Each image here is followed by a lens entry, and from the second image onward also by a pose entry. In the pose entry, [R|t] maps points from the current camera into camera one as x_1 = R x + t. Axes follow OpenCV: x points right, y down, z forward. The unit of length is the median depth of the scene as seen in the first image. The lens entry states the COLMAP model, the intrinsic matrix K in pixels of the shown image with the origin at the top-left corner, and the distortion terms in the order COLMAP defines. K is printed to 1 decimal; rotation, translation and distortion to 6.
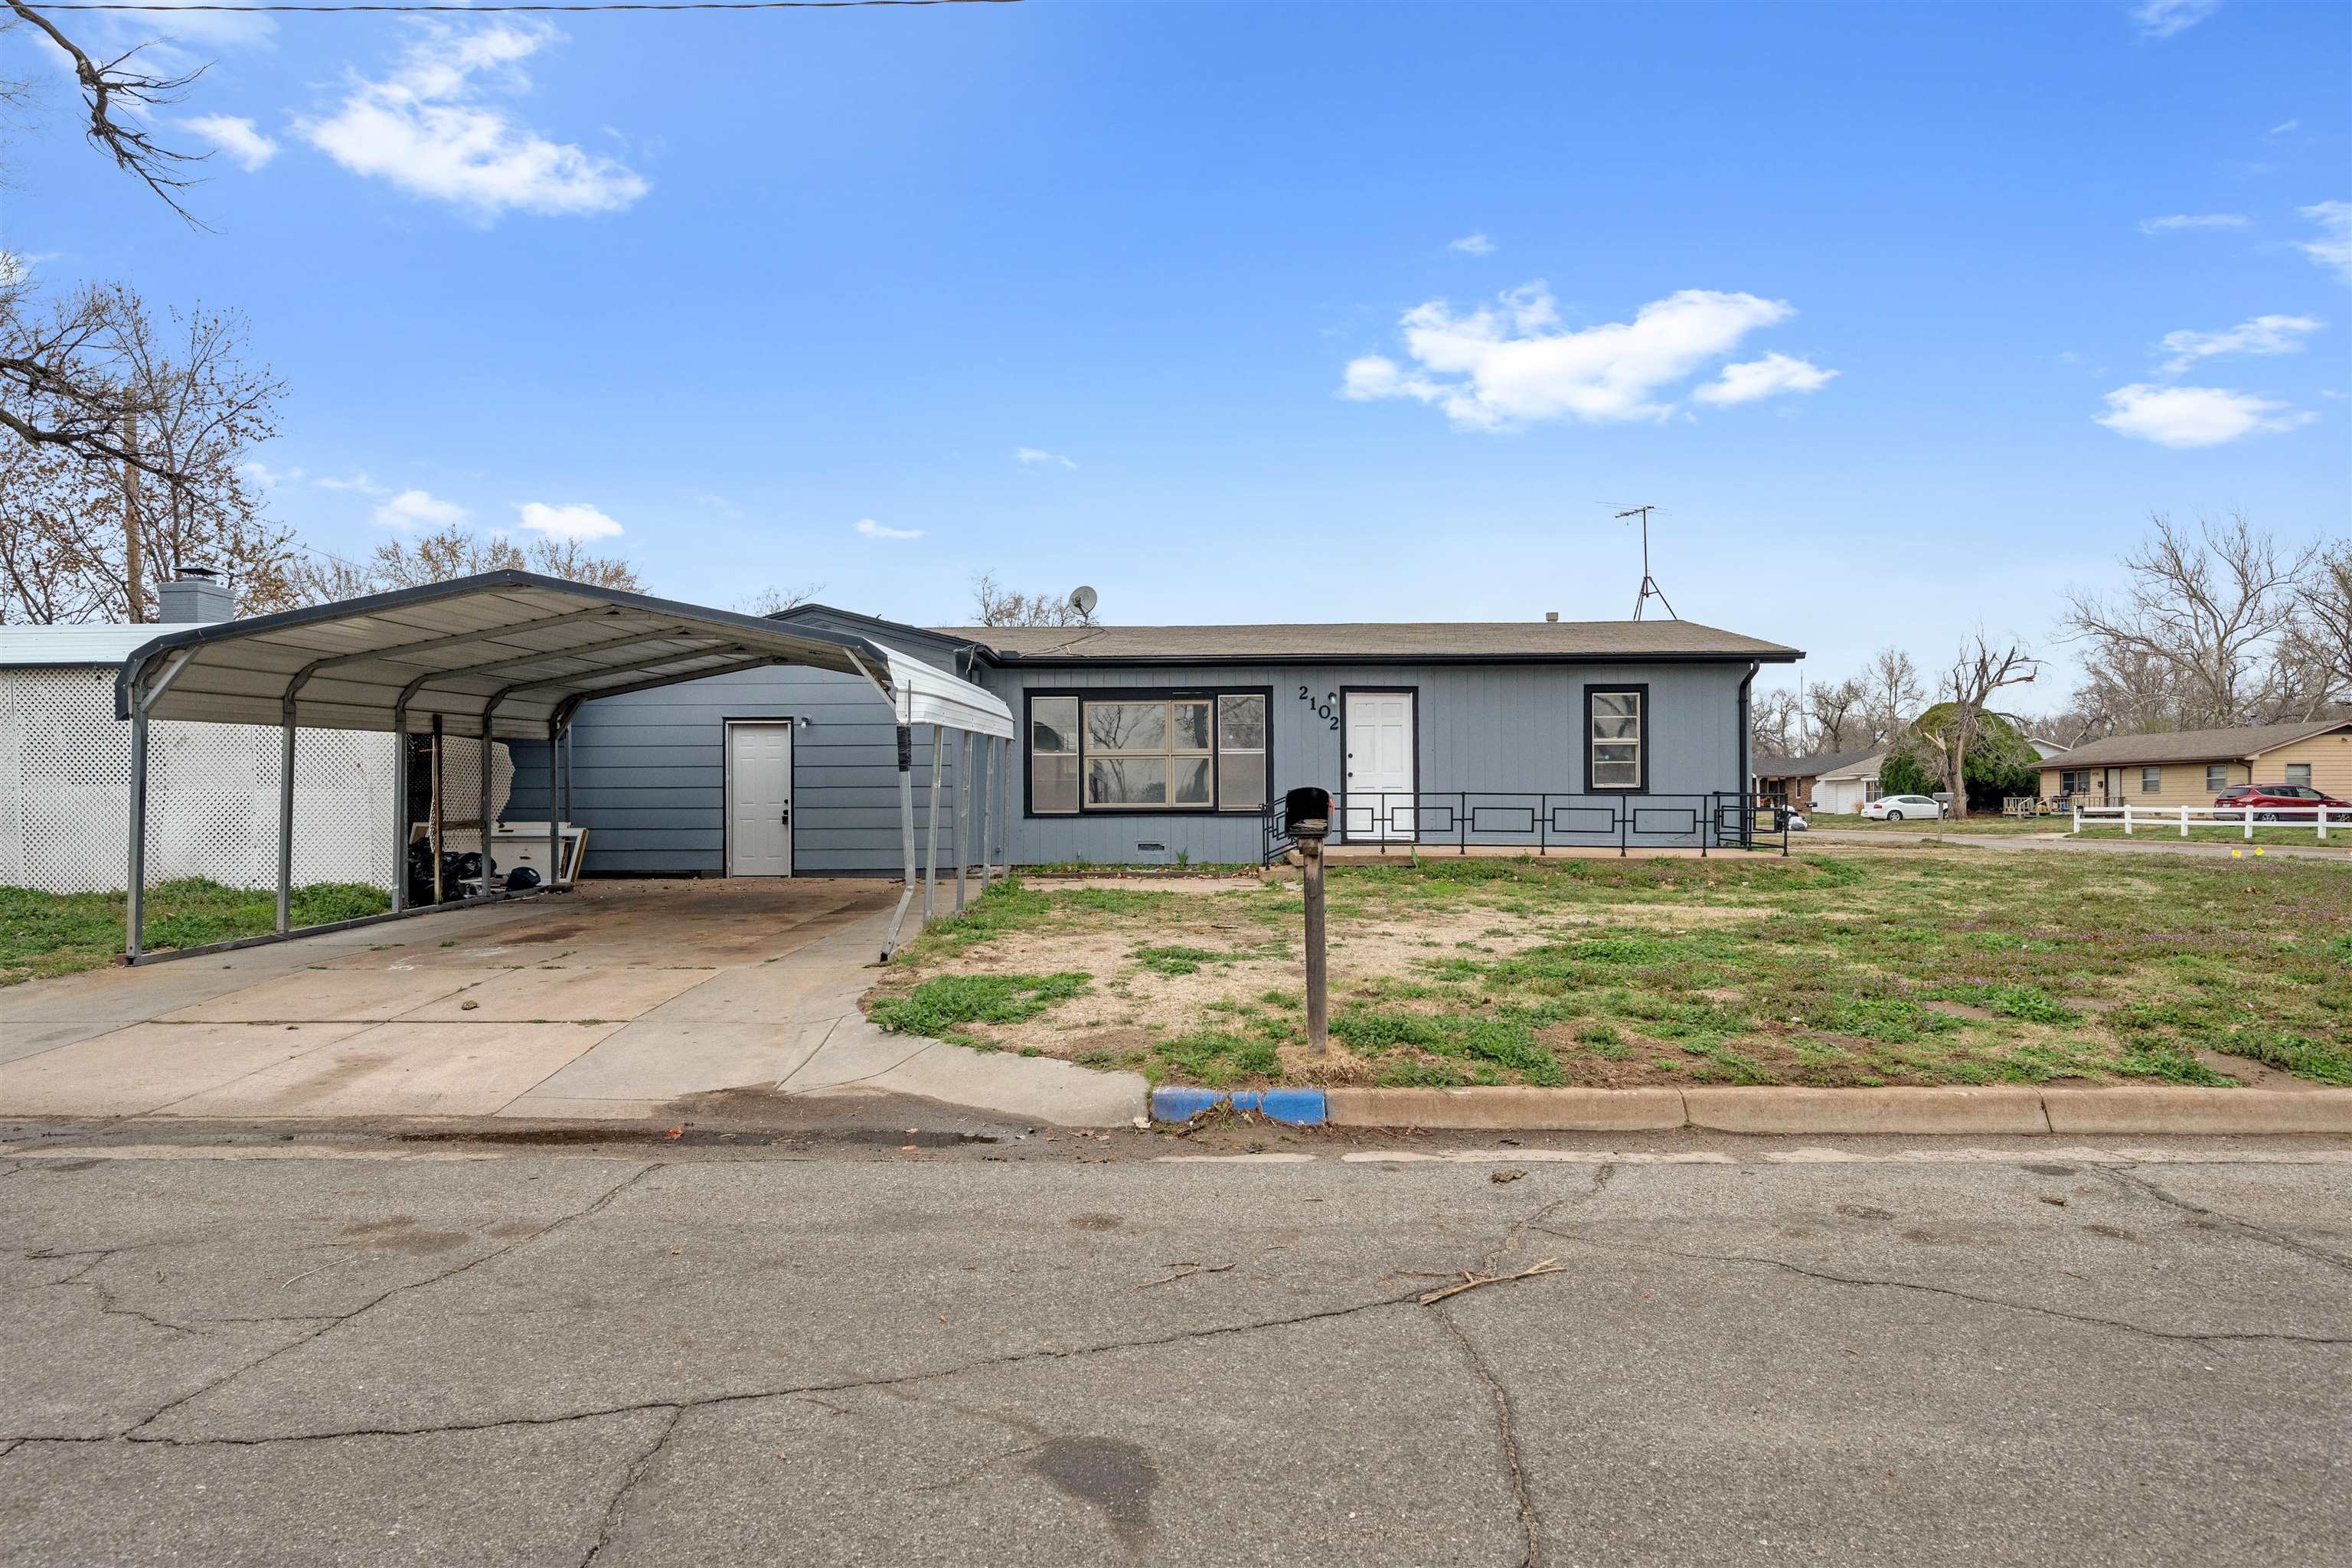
lens RADIAL K [[1244.3, 0, 1179.5], [0, 1244.3, 786.9], [0, 0, 1]] dist [-0.001359, 0.002238]
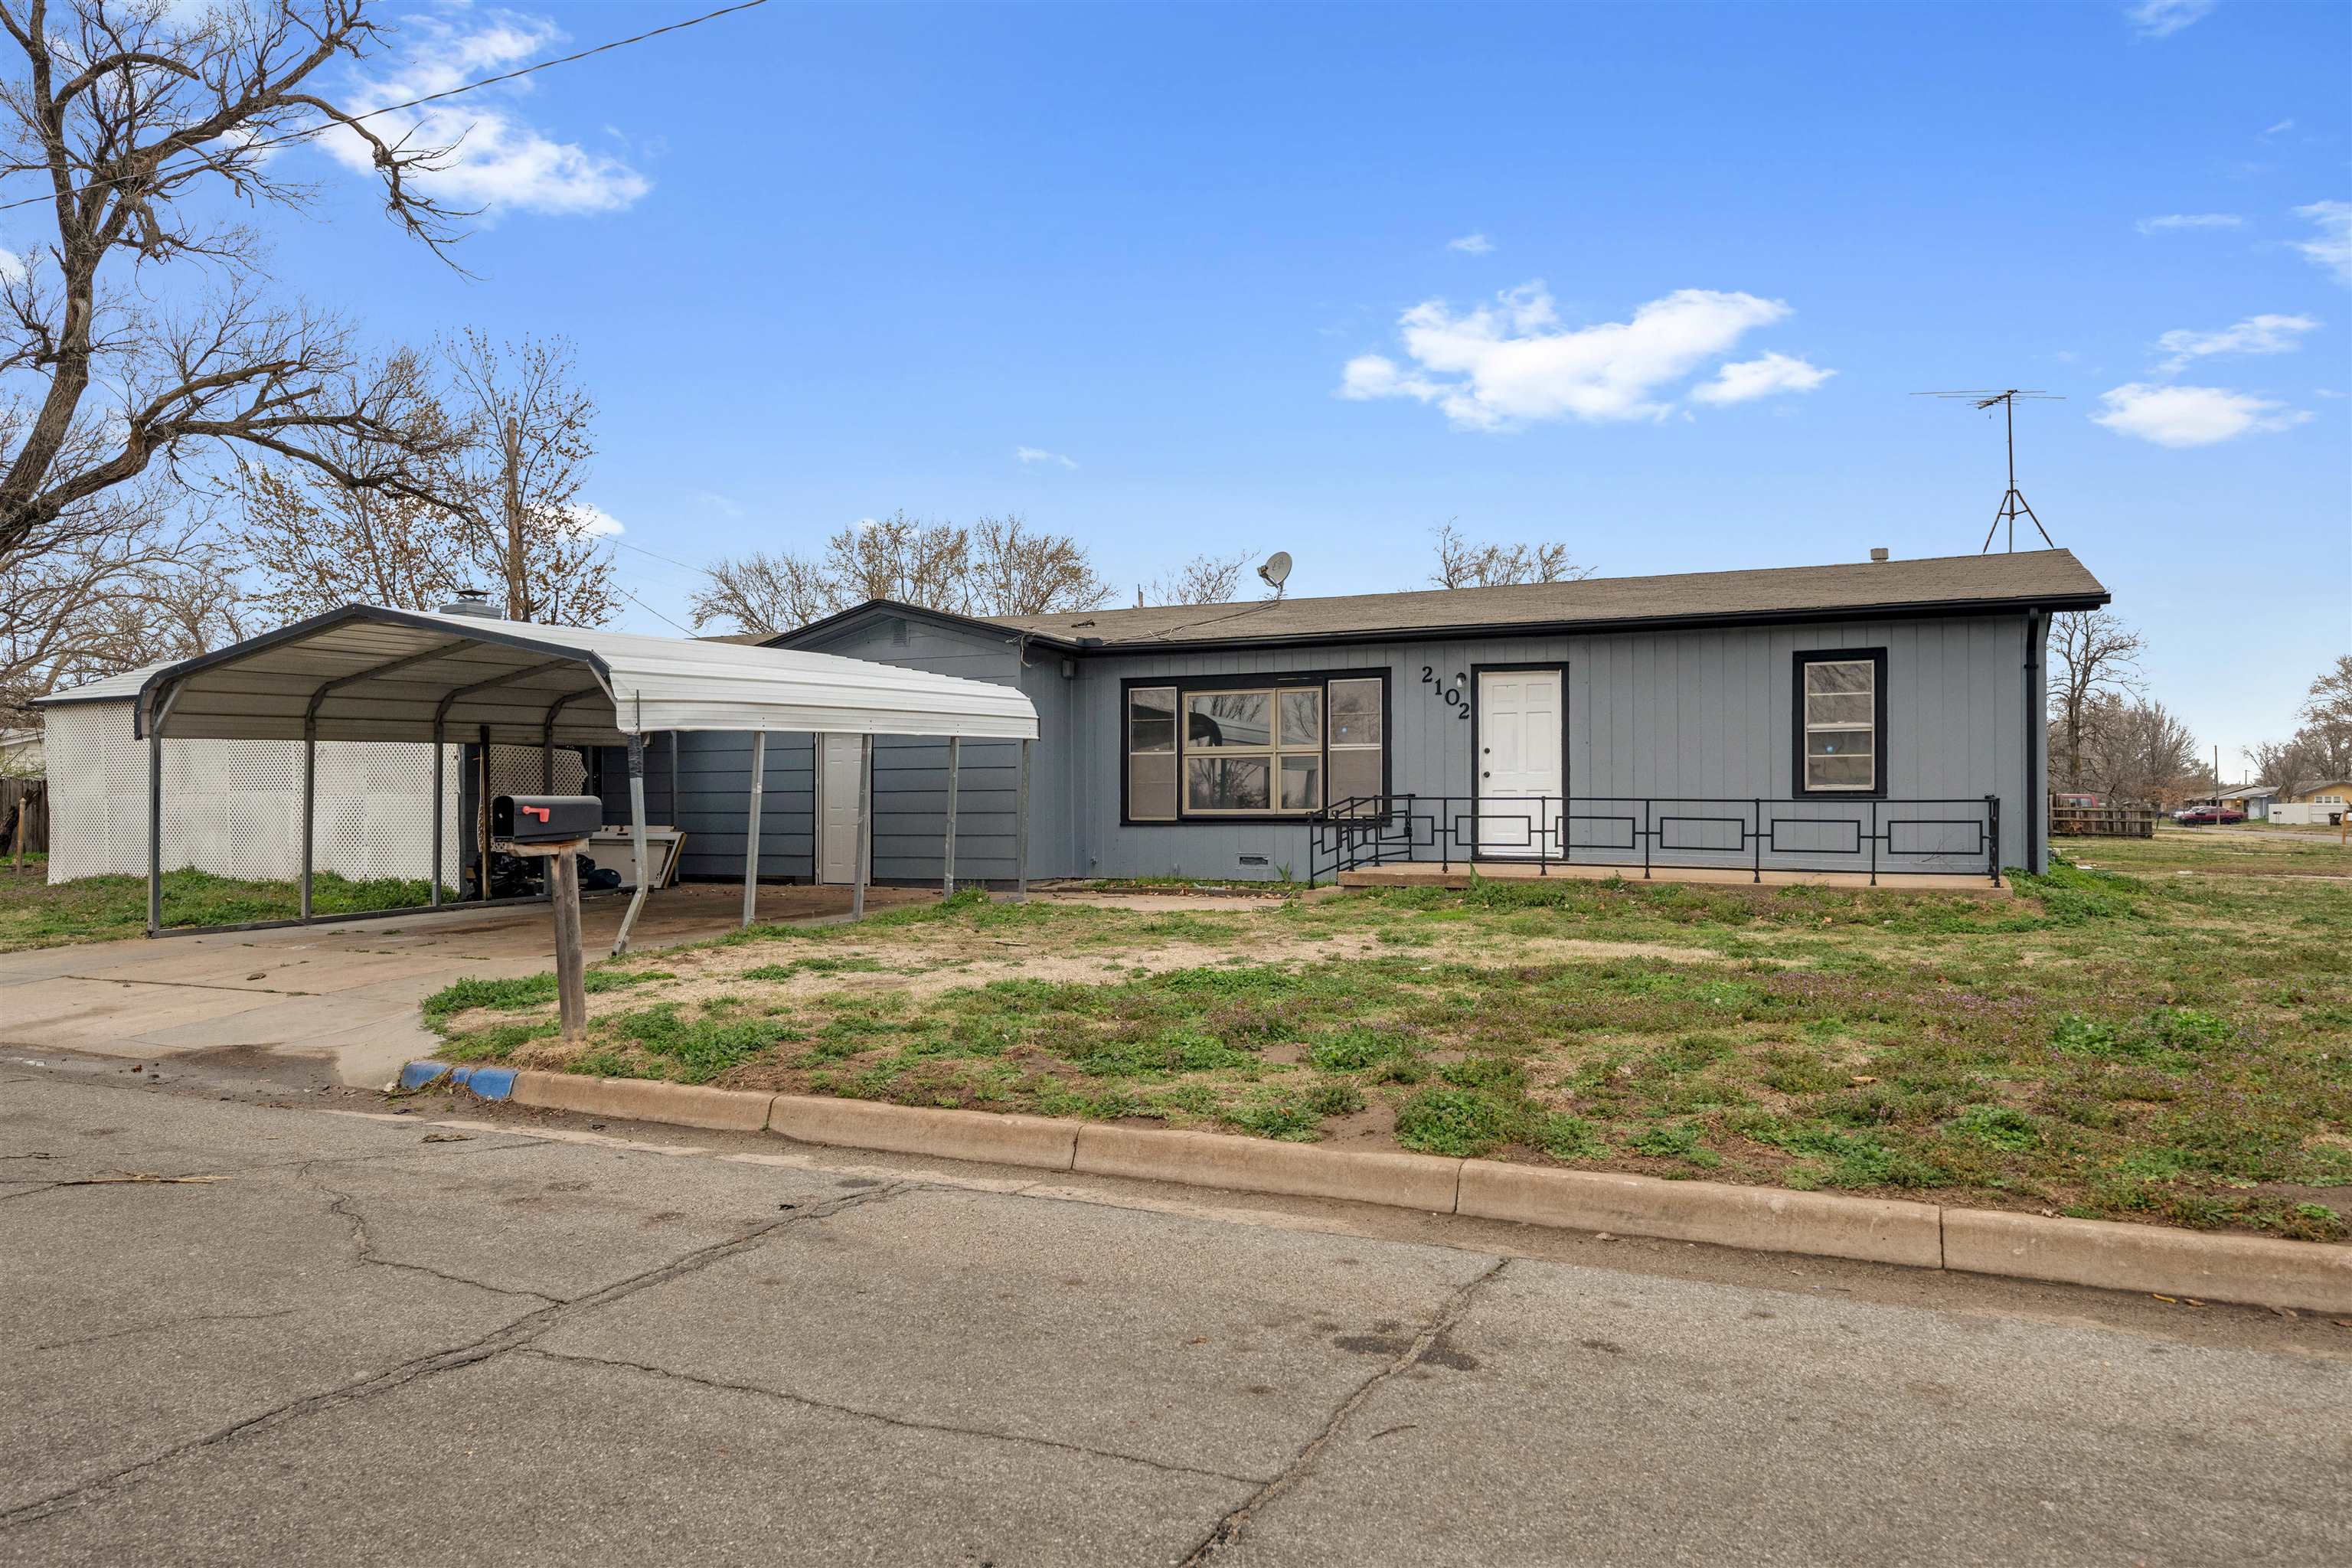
lens RADIAL K [[1584.6, 0, 1176.8], [0, 1584.6, 783.3], [0, 0, 1]] dist [0.000312, -0.004125]
pose [[0.913095, -0.003110, -0.407735, 0.372840], [0.001862, 0.999992, -0.003458, -0.001190], [0.407742, 0.002399, 0.913094, -0.011592]]
